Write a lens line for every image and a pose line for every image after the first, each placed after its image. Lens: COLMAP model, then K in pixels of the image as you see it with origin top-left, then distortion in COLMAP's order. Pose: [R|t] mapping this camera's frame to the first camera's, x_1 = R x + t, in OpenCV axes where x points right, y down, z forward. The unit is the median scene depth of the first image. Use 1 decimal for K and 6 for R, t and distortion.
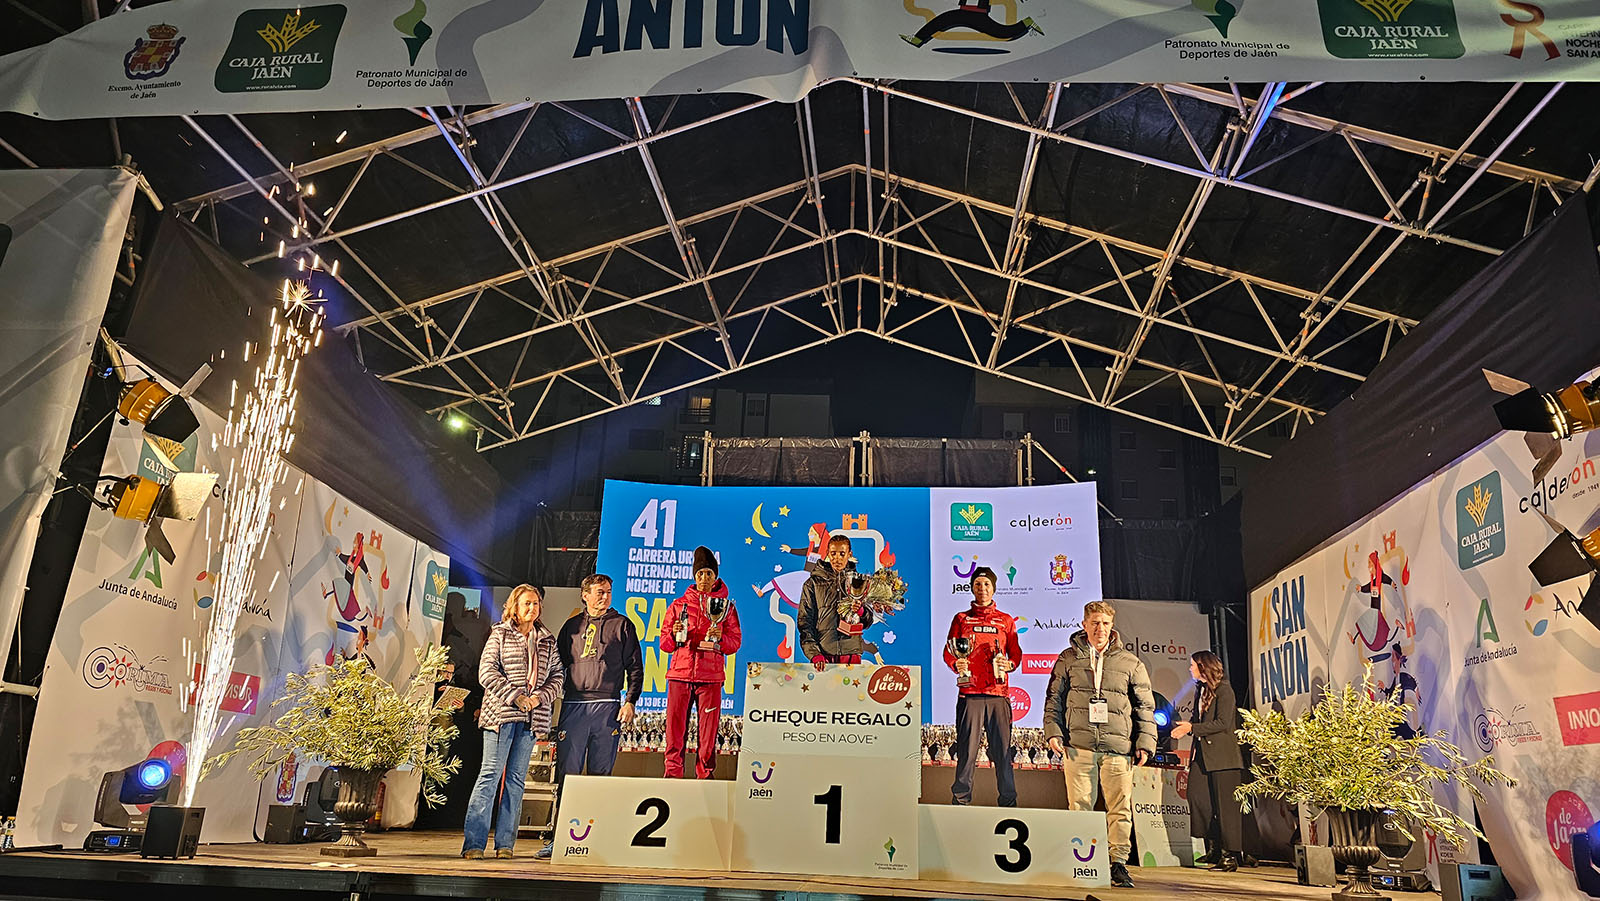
lens RADIAL K [[1058.4, 0, 787.3], [0, 1058.4, 471.0], [0, 0, 1]] dist [0.075387, -0.079489]
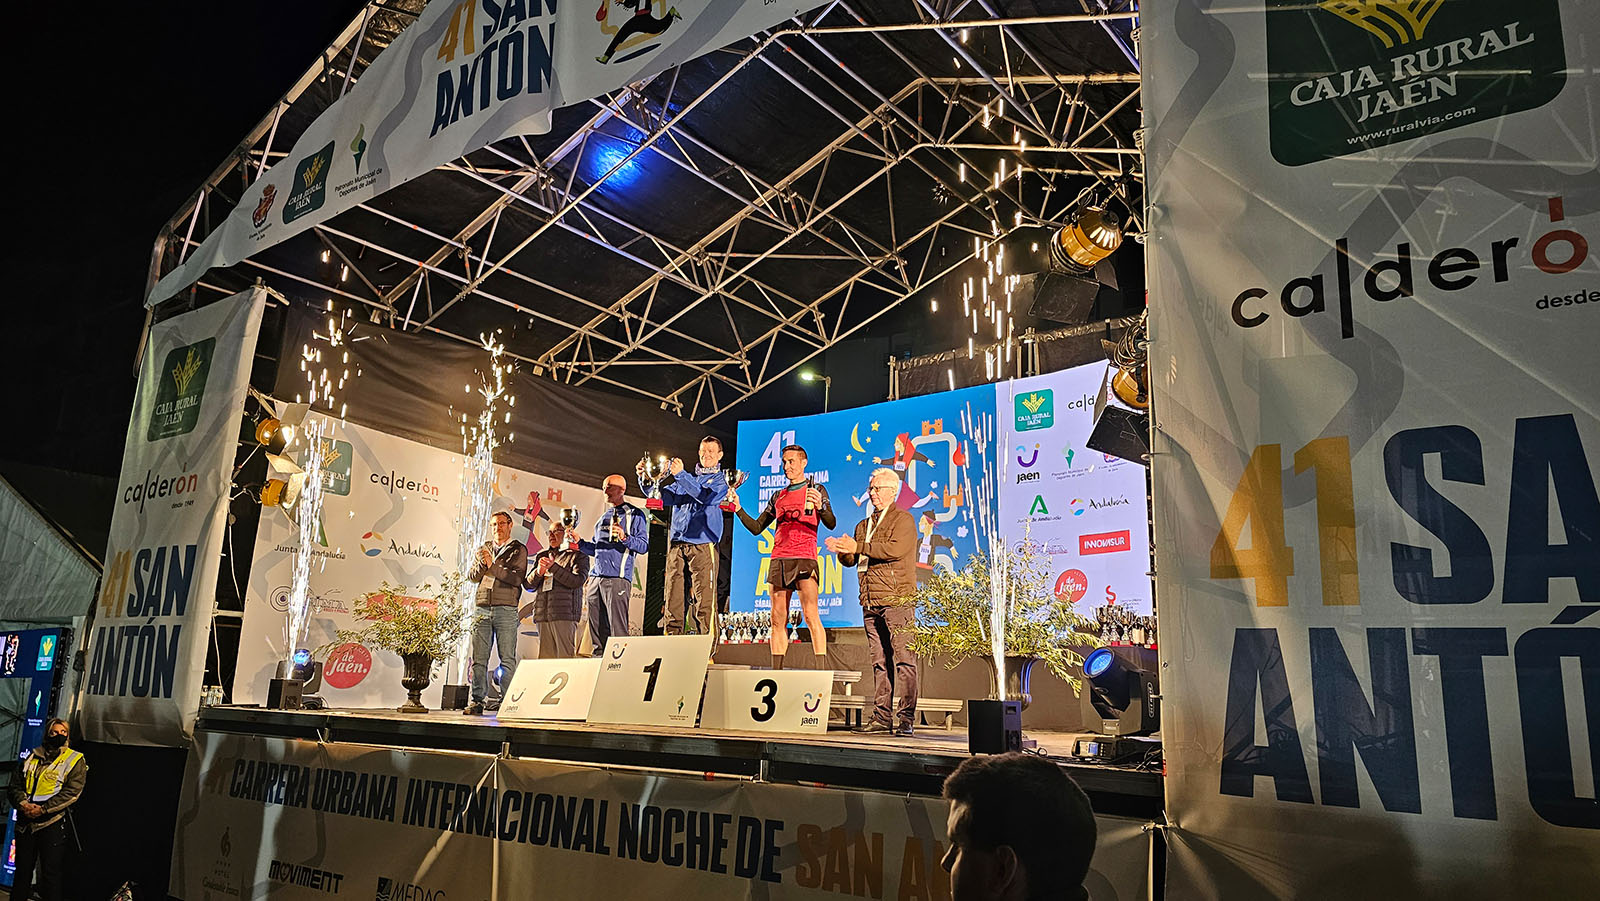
lens RADIAL K [[1058.4, 0, 787.6], [0, 1058.4, 469.1], [0, 0, 1]] dist [0.075387, -0.079489]
pose [[0.842969, -0.123201, -0.523665, 0.490890], [0.159744, 0.986842, 0.024977, 0.040030], [0.513698, -0.104707, 0.851558, 0.019982]]
